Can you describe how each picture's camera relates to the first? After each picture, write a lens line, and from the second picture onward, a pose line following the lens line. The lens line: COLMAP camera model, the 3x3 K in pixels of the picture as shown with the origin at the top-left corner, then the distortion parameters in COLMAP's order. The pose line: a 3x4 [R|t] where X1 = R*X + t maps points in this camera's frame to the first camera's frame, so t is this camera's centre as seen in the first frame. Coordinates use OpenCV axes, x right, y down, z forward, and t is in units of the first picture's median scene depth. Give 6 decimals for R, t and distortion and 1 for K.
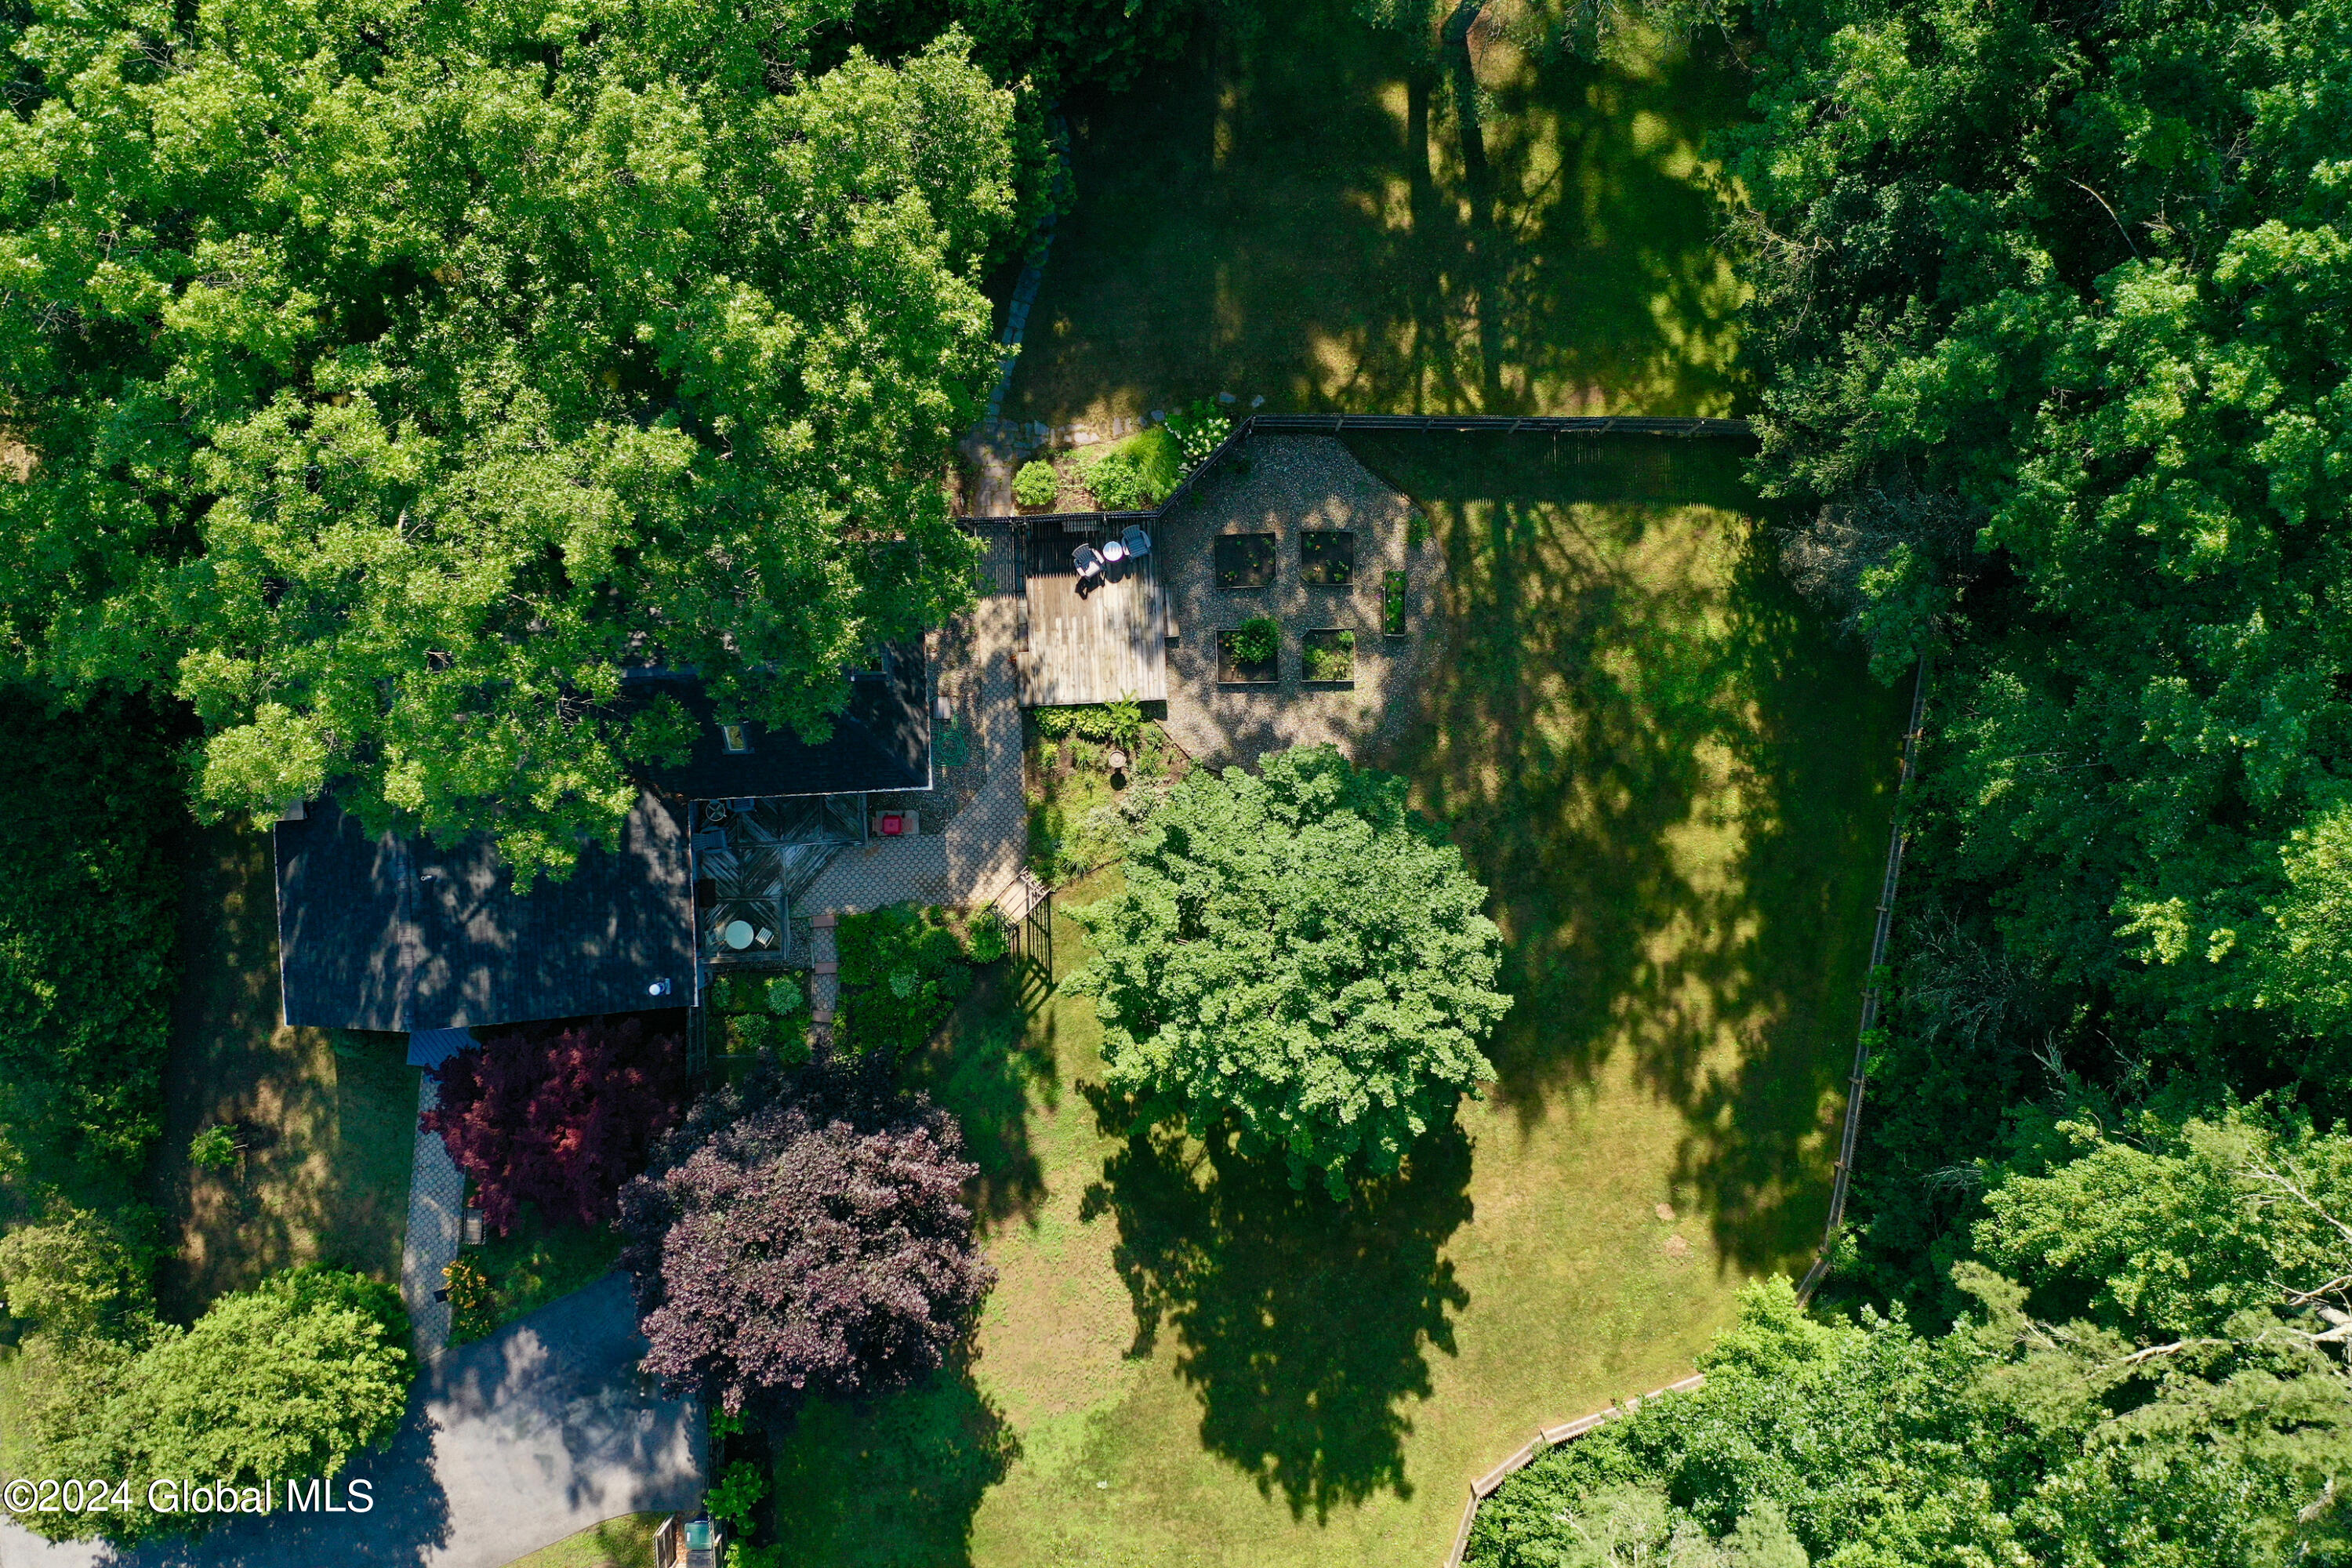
lens RADIAL K [[1868.2, 0, 1168.7], [0, 1868.2, 802.4], [0, 0, 1]] dist [0.023168, -0.003445]
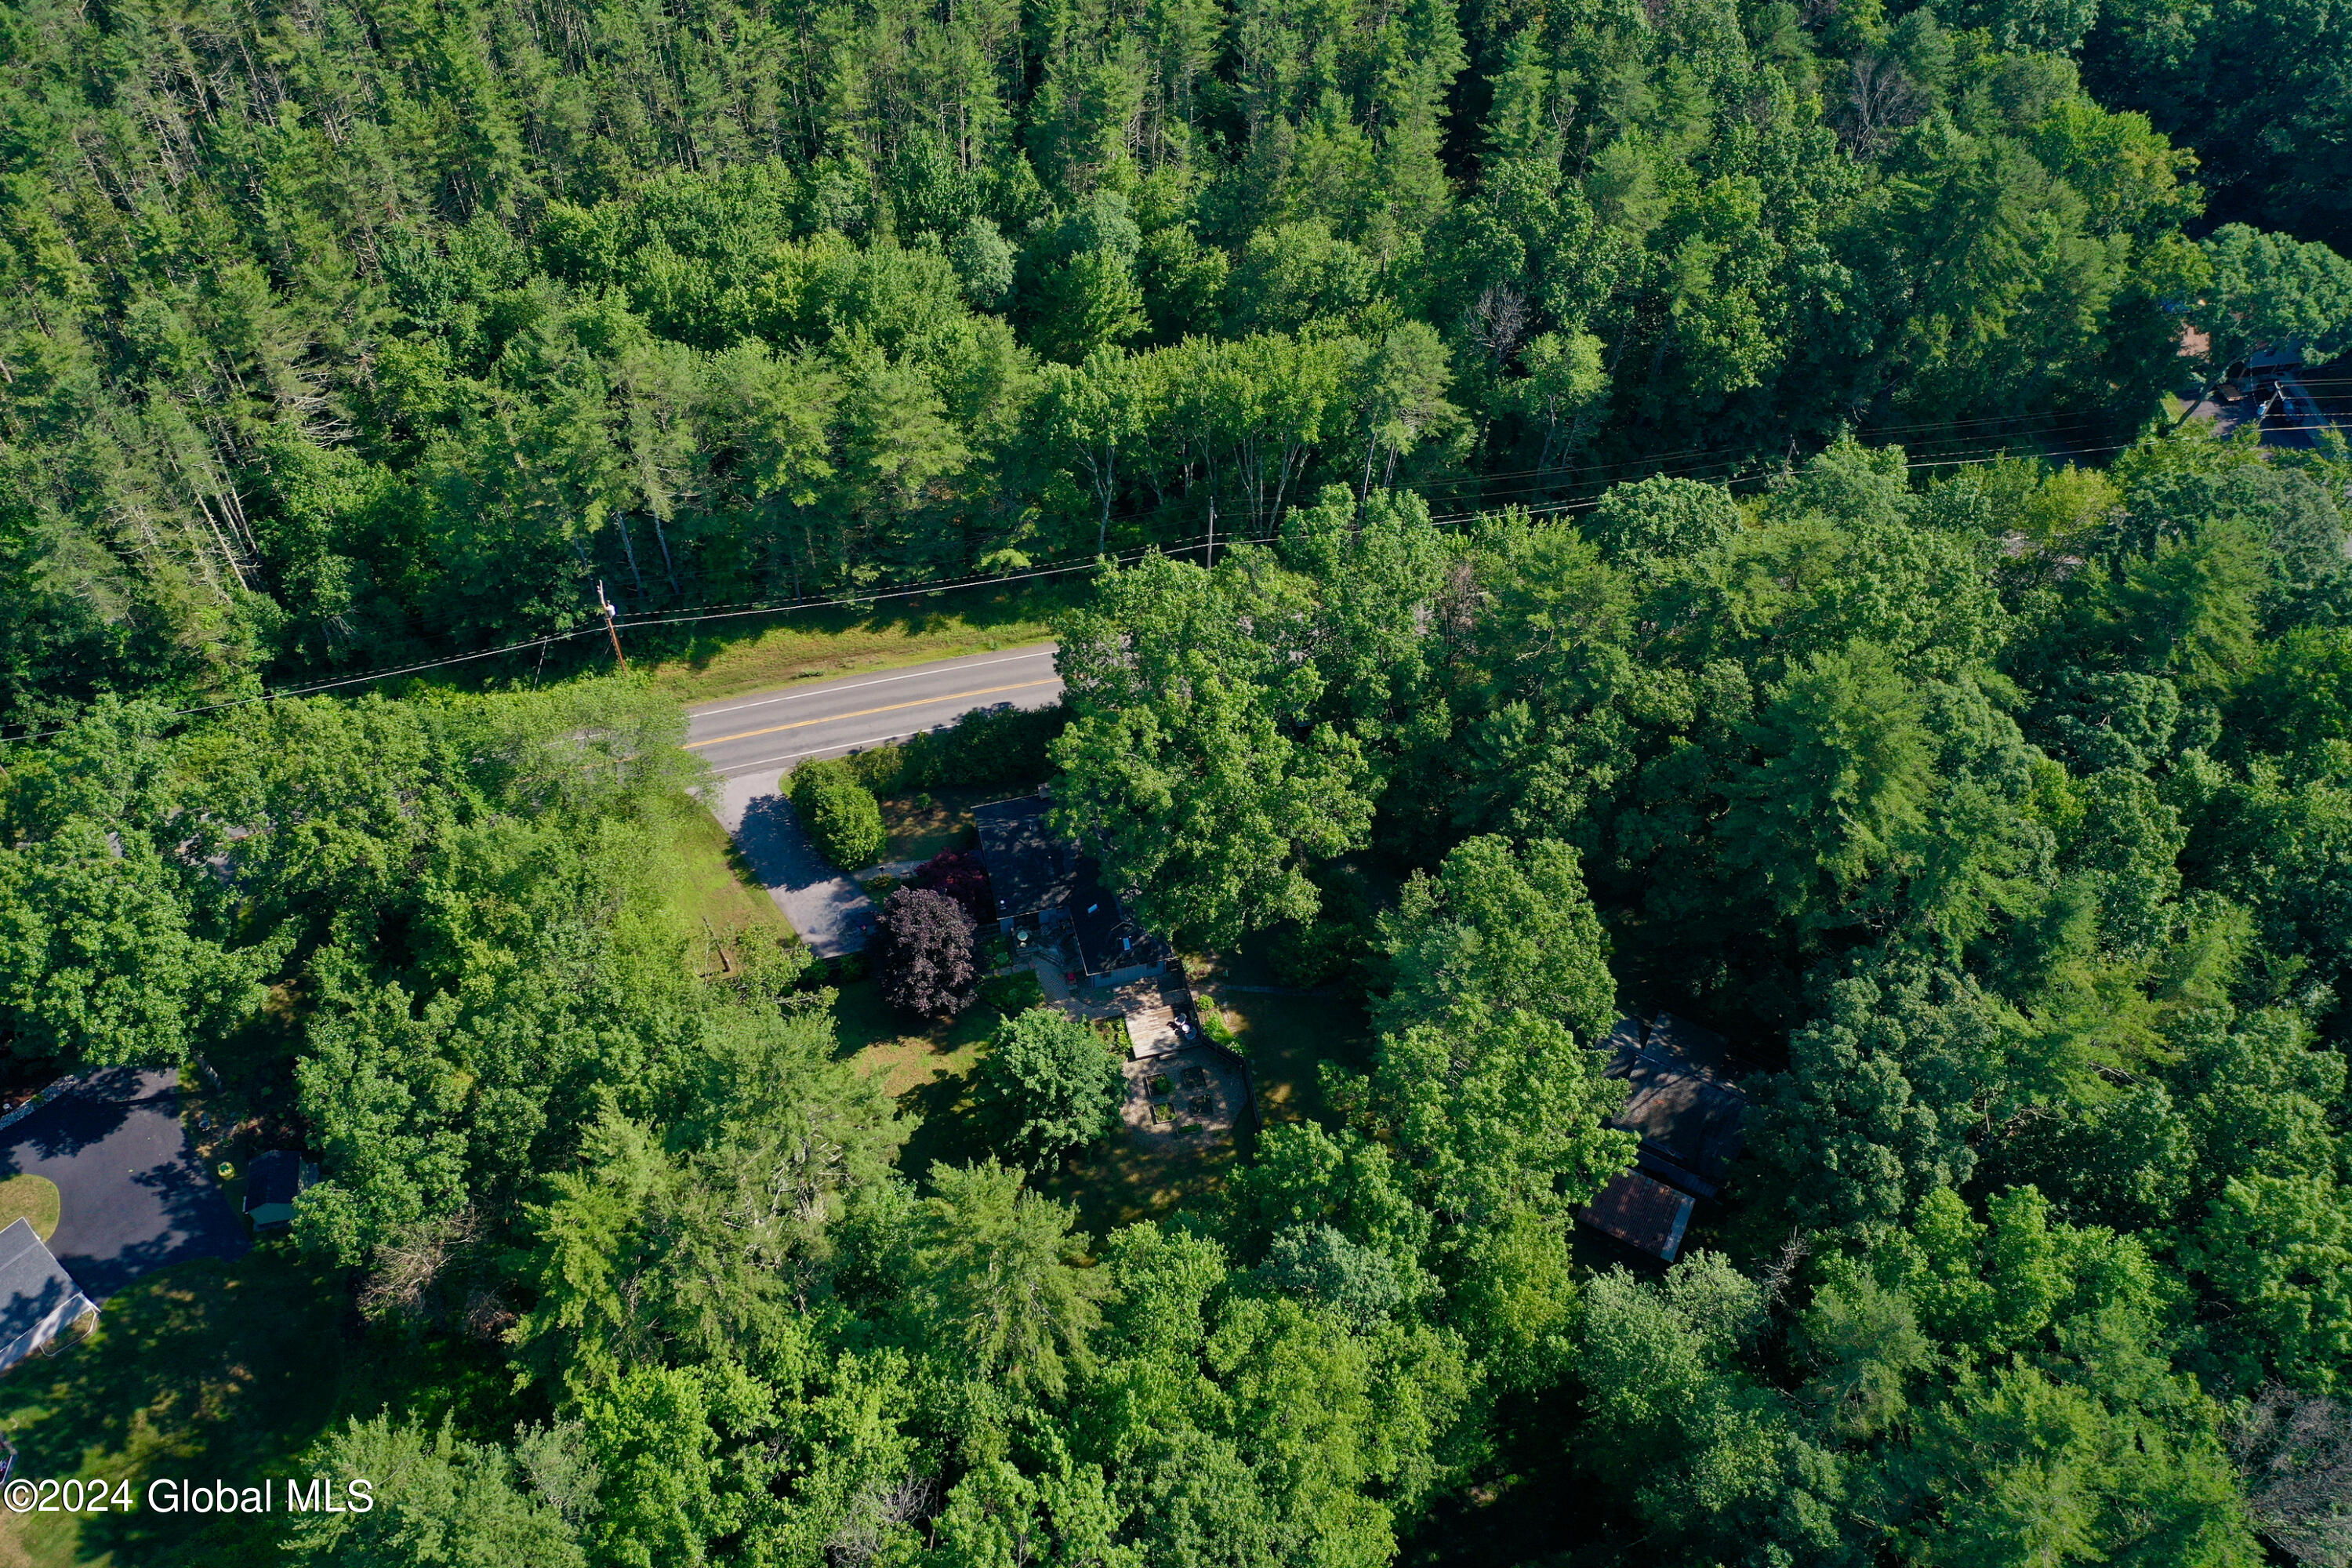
lens RADIAL K [[1868.2, 0, 1173.7], [0, 1868.2, 776.3], [0, 0, 1]] dist [0.023168, -0.003445]
pose [[0.205624, 0.774603, -0.598088, 1.276068], [-0.978001, 0.140718, -0.153991, 0.243798], [-0.035120, 0.616595, 0.786497, -1.319416]]
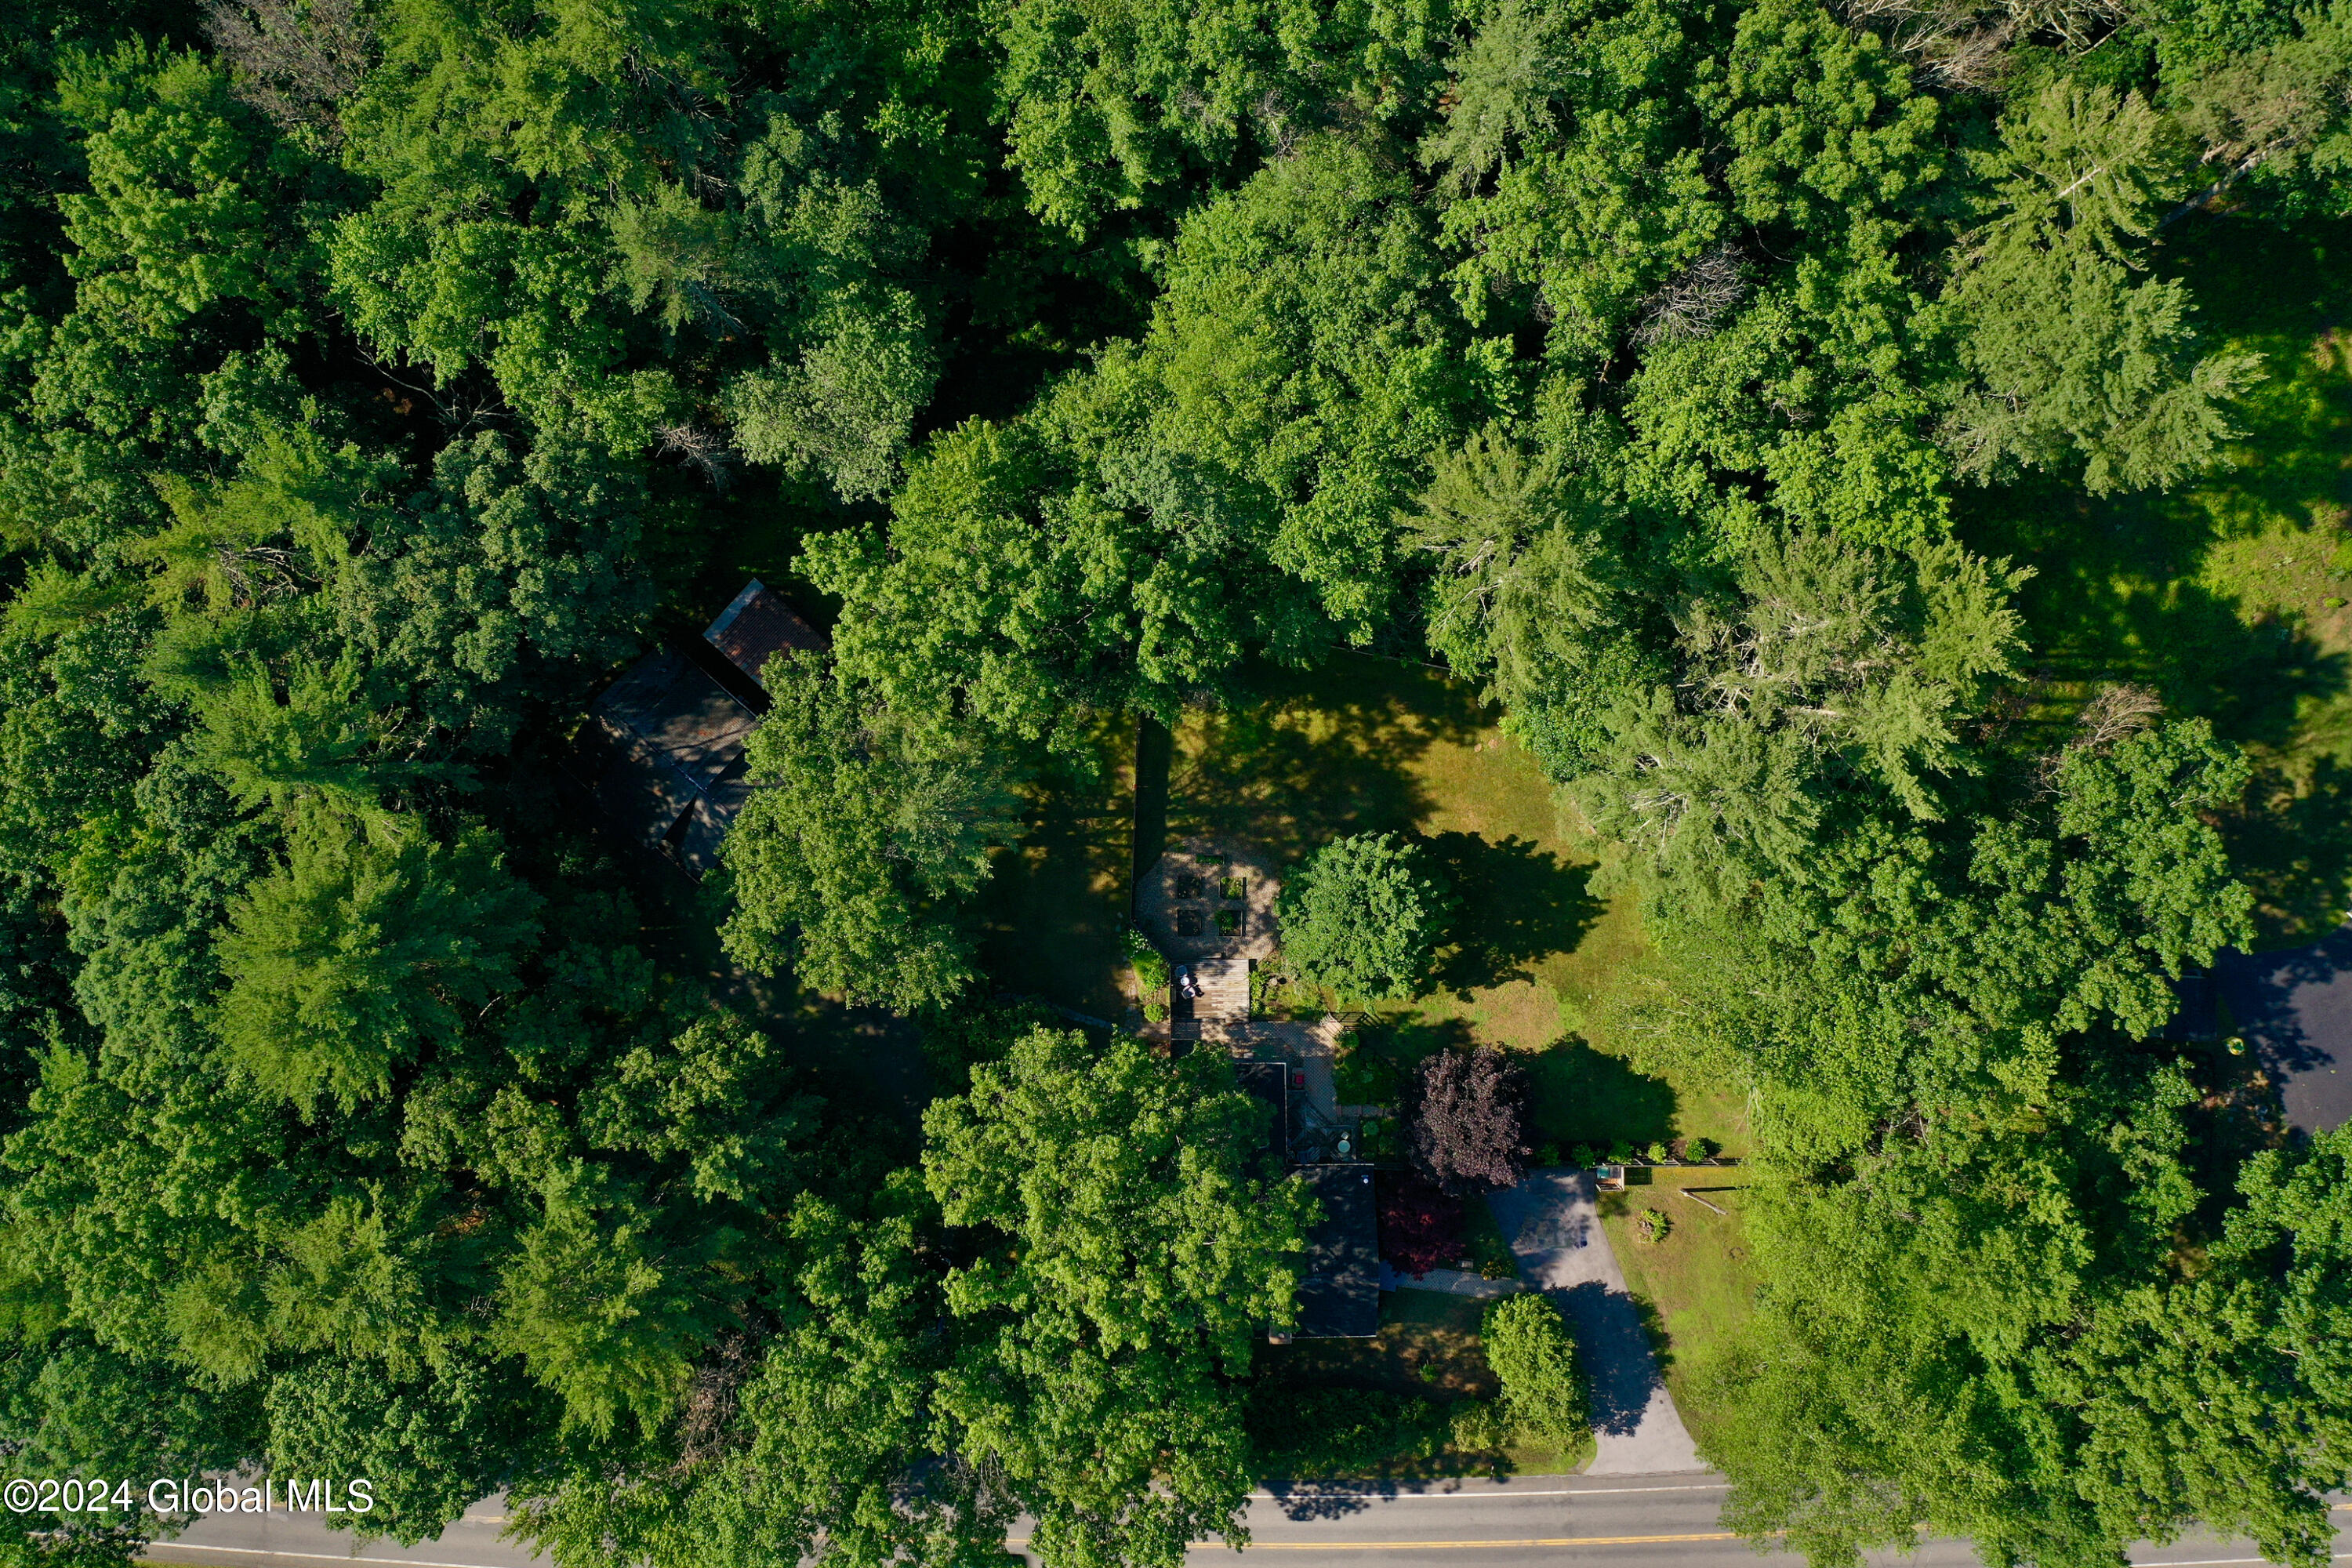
lens RADIAL K [[1868.2, 0, 1174.2], [0, 1868.2, 790.1], [0, 0, 1]] dist [0.023168, -0.003445]
pose [[0.031015, -0.999513, -0.003585, 0.214692], [0.999437, 0.031058, -0.012654, -0.123389], [0.012760, -0.003190, 0.999914, -1.320647]]
